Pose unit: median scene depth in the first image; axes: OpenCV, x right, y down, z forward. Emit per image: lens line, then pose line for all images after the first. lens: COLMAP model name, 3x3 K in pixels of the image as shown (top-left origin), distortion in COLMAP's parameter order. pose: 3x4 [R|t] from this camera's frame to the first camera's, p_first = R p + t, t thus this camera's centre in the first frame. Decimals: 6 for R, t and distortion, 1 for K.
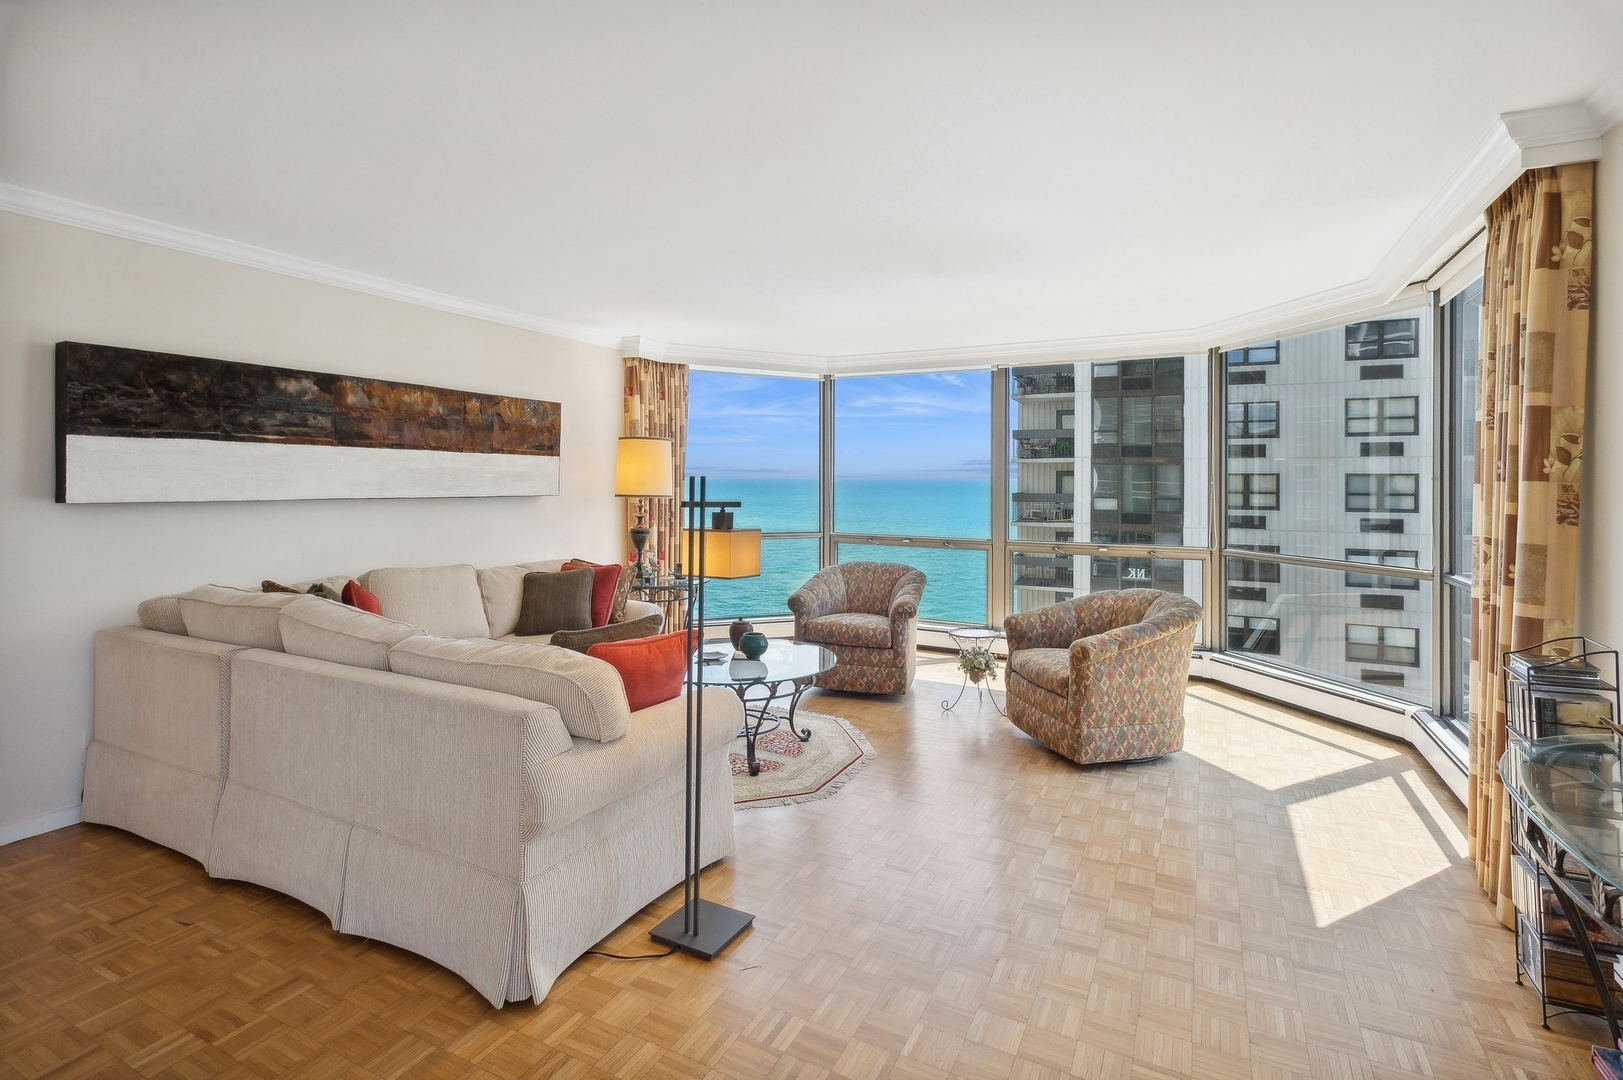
lens RADIAL K [[763.9, 0, 788.5], [0, 763.9, 486.7], [0, 0, 1]] dist [0.017450, -0.007386]
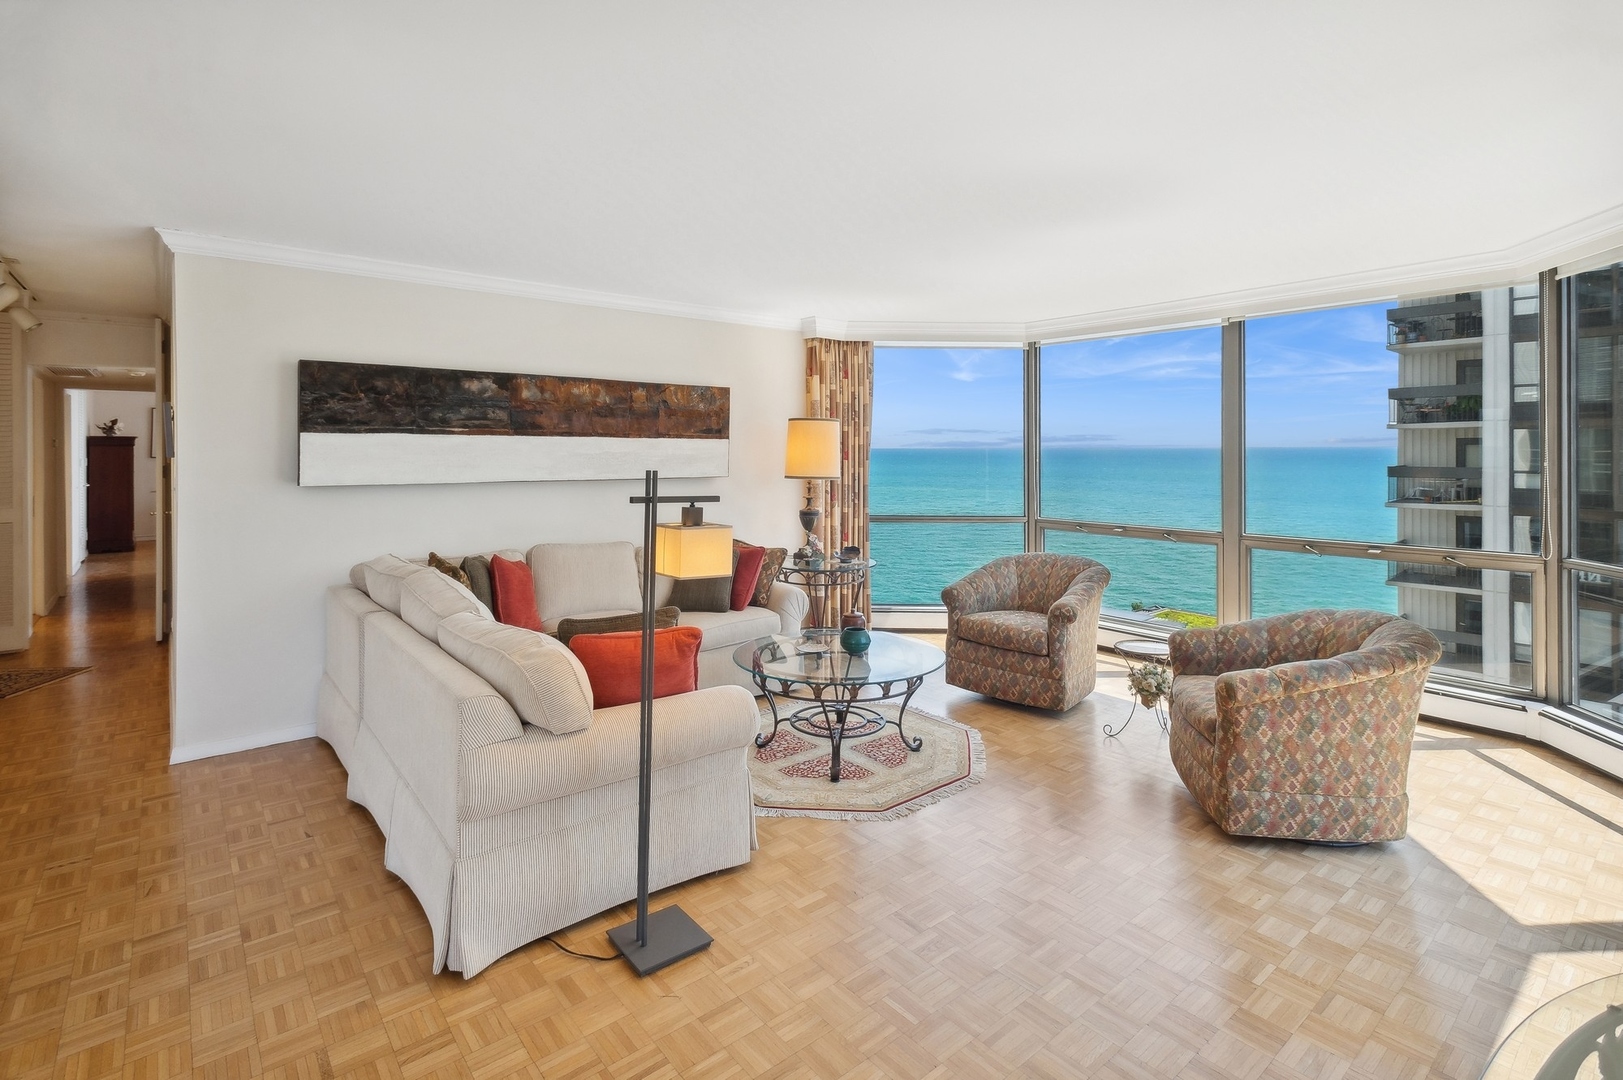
lens RADIAL K [[763.9, 0, 791.8], [0, 763.9, 460.8], [0, 0, 1]] dist [0.017450, -0.007386]
pose [[0.923560, -0.002959, -0.383444, 0.239241], [0.003795, 0.999992, 0.001424, -0.015272], [0.383436, -0.002770, 0.923563, 0.101677]]
